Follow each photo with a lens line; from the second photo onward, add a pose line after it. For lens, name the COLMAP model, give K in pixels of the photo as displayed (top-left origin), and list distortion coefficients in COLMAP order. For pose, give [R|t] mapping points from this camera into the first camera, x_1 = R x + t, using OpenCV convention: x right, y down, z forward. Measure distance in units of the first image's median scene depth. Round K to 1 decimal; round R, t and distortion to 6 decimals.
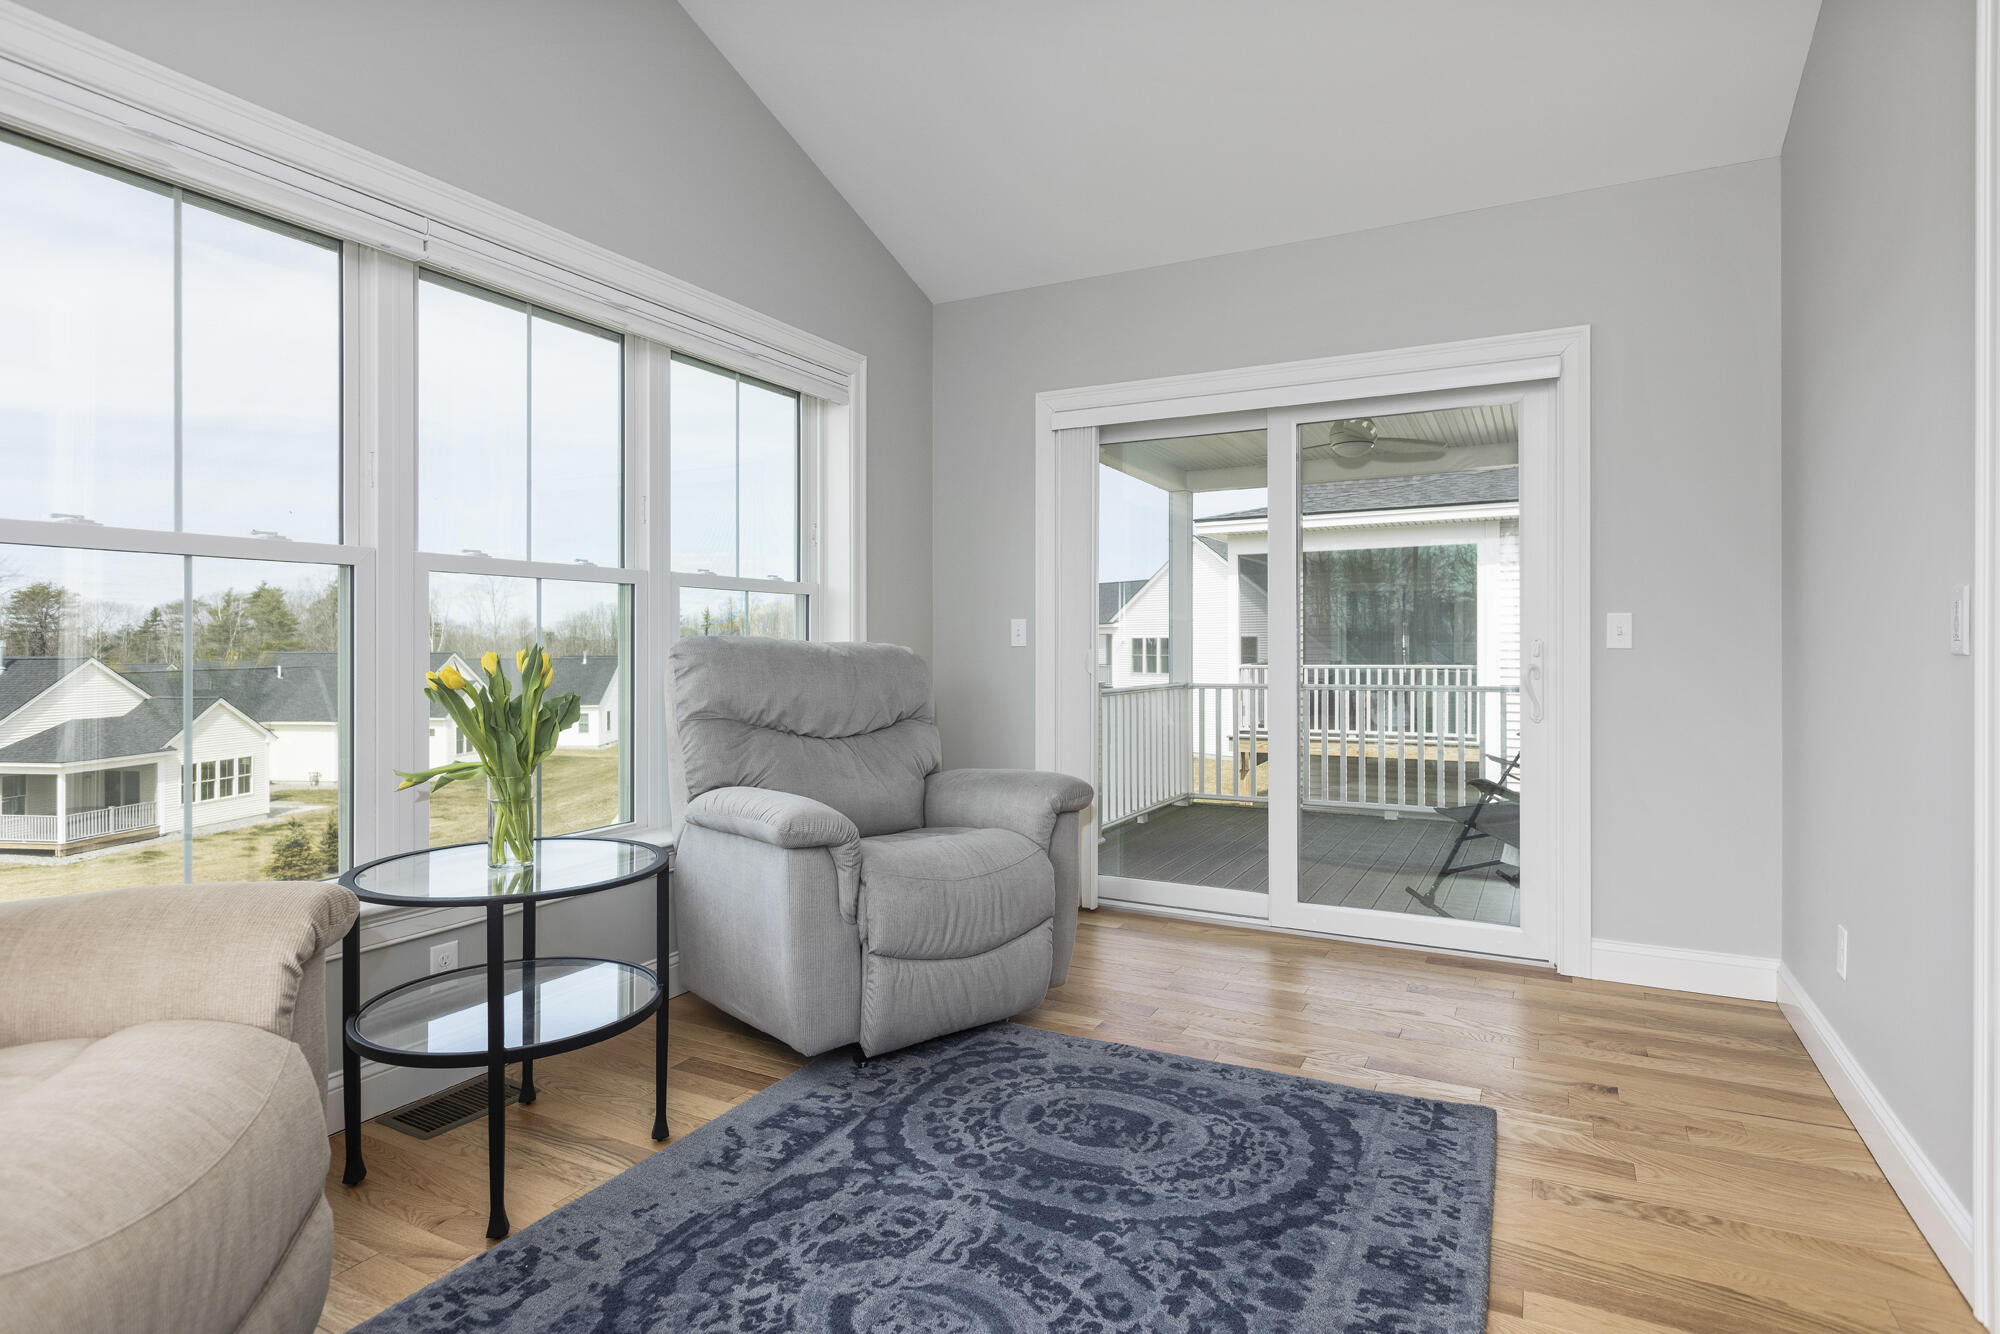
lens RADIAL K [[1038.6, 0, 999.3], [0, 1038.6, 643.7], [0, 0, 1]] dist [0.000956, -0.000197]
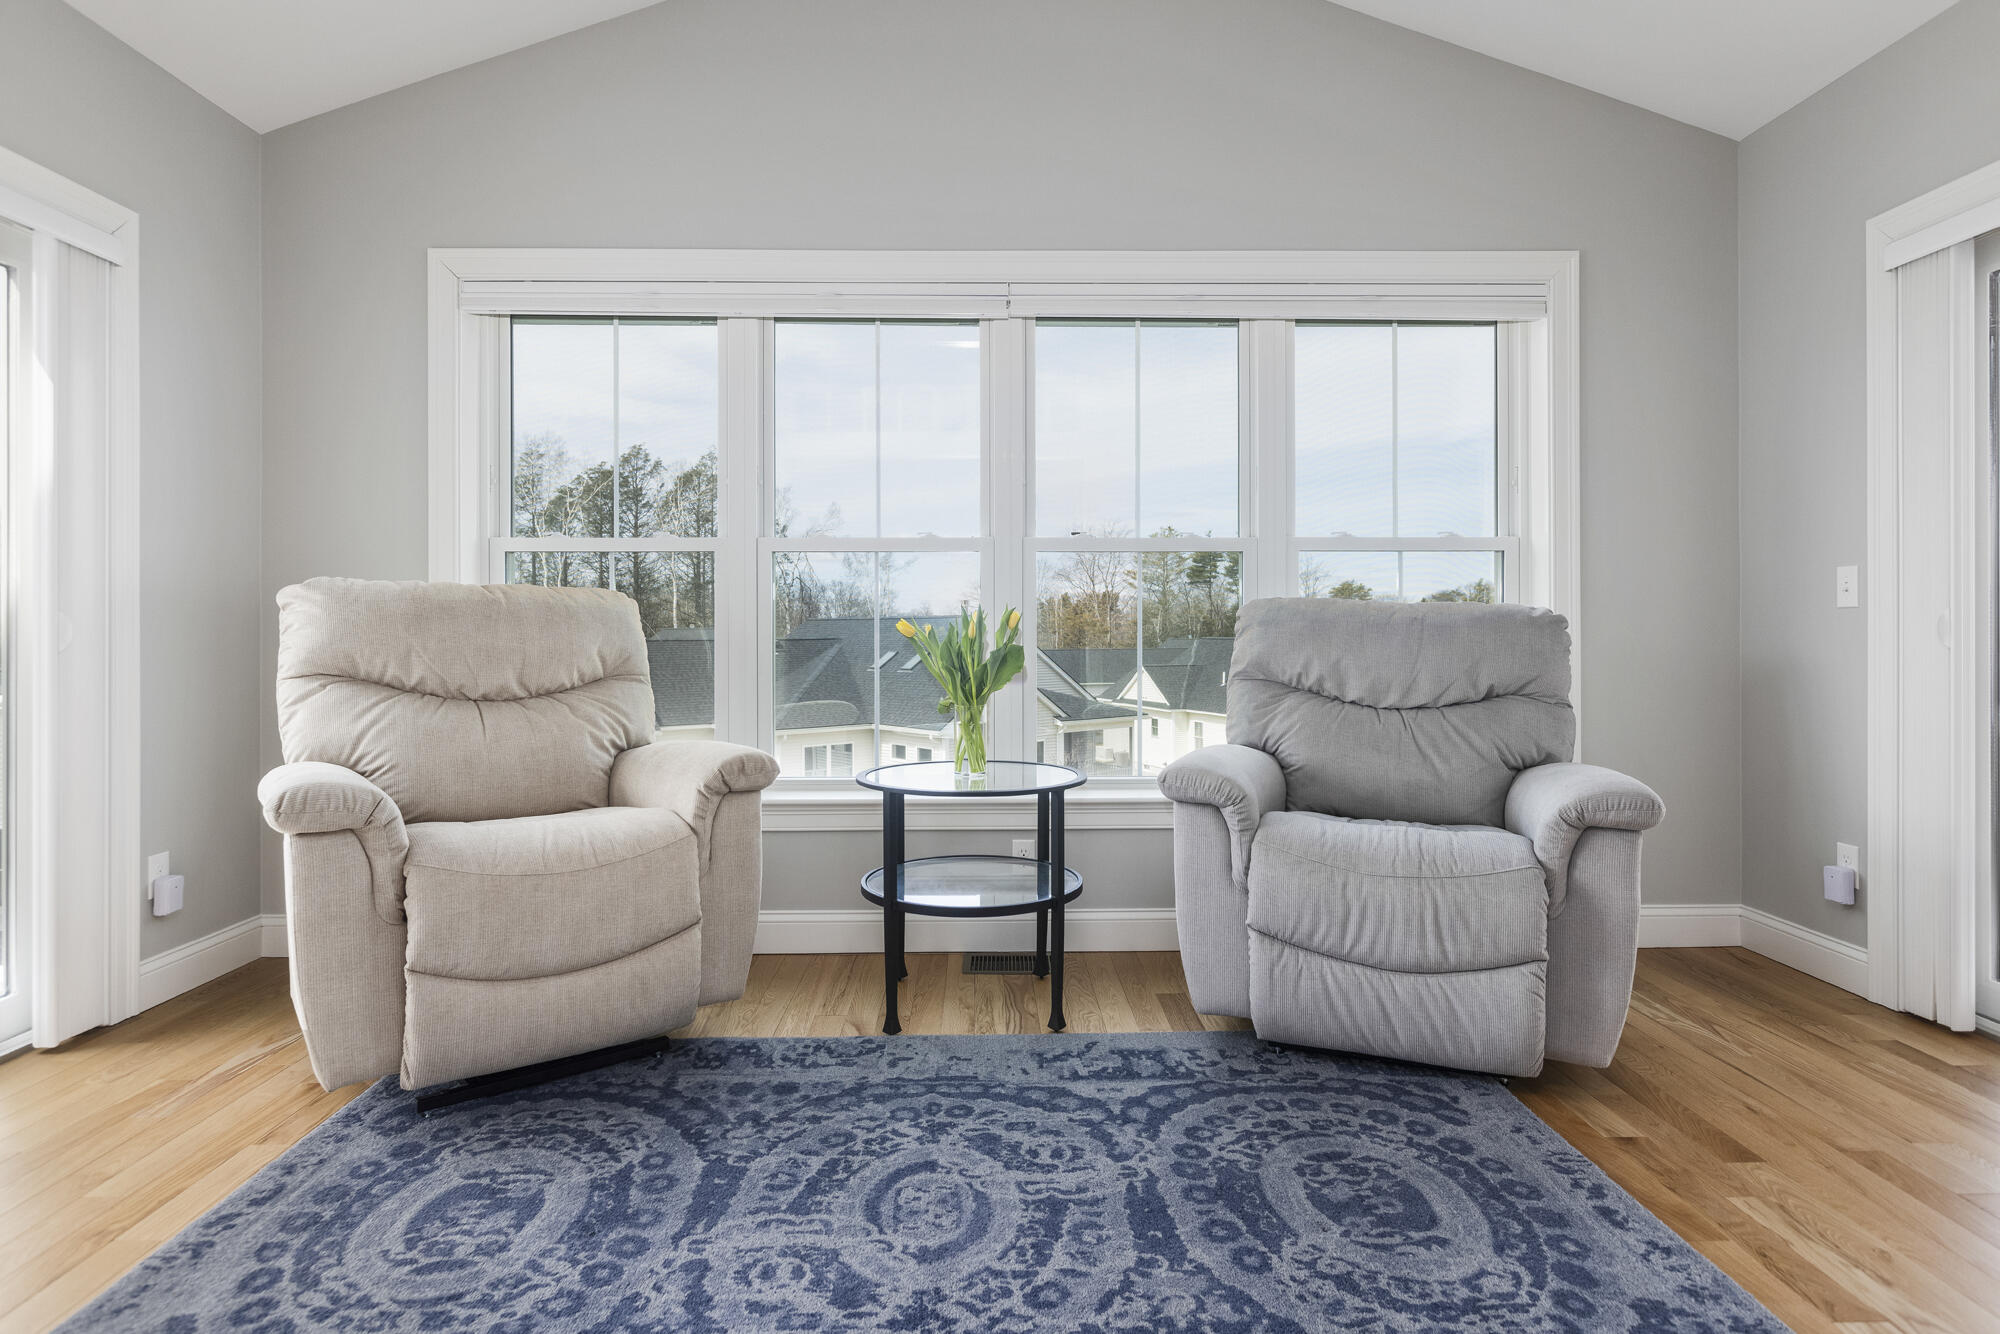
lens RADIAL K [[1087.7, 0, 1036.2], [0, 1087.7, 632.5], [0, 0, 1]] dist [0.001717, -0.000501]
pose [[0.487889, 0.000537, -0.872906, 0.727011], [0.001662, 0.999997, 0.001544, 0.032858], [0.872904, -0.002204, 0.487887, 0.394997]]
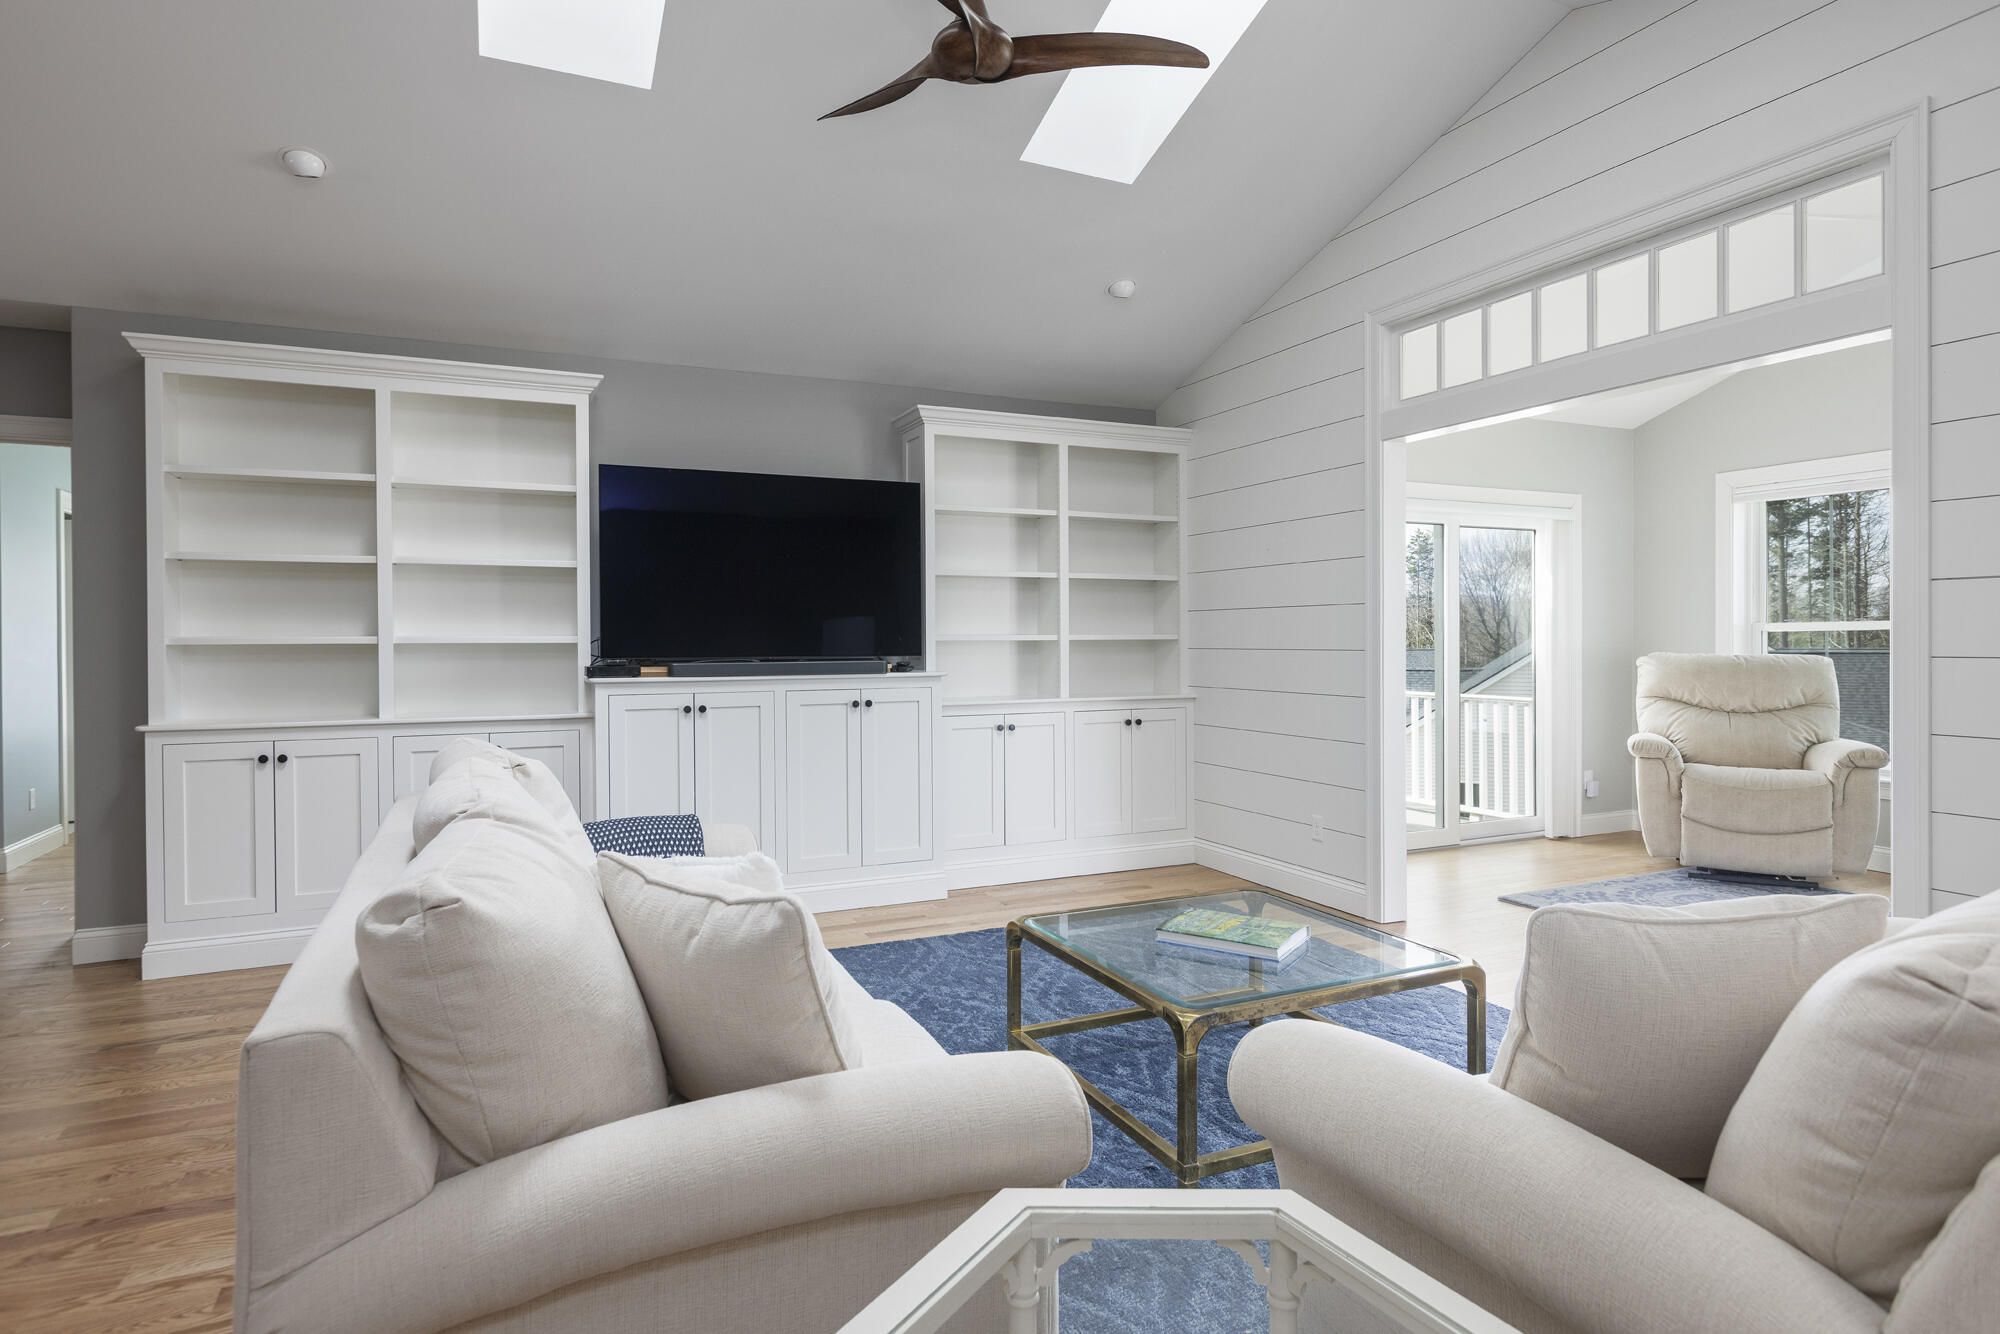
lens RADIAL K [[1038.6, 0, 999.3], [0, 1038.6, 643.7], [0, 0, 1]] dist [0.000956, -0.000197]
pose [[-0.620412, 0.001507, -0.784275, 2.534469], [0.002107, 0.999998, 0.000255, -0.066477], [0.784274, -0.001495, -0.620413, 0.643864]]
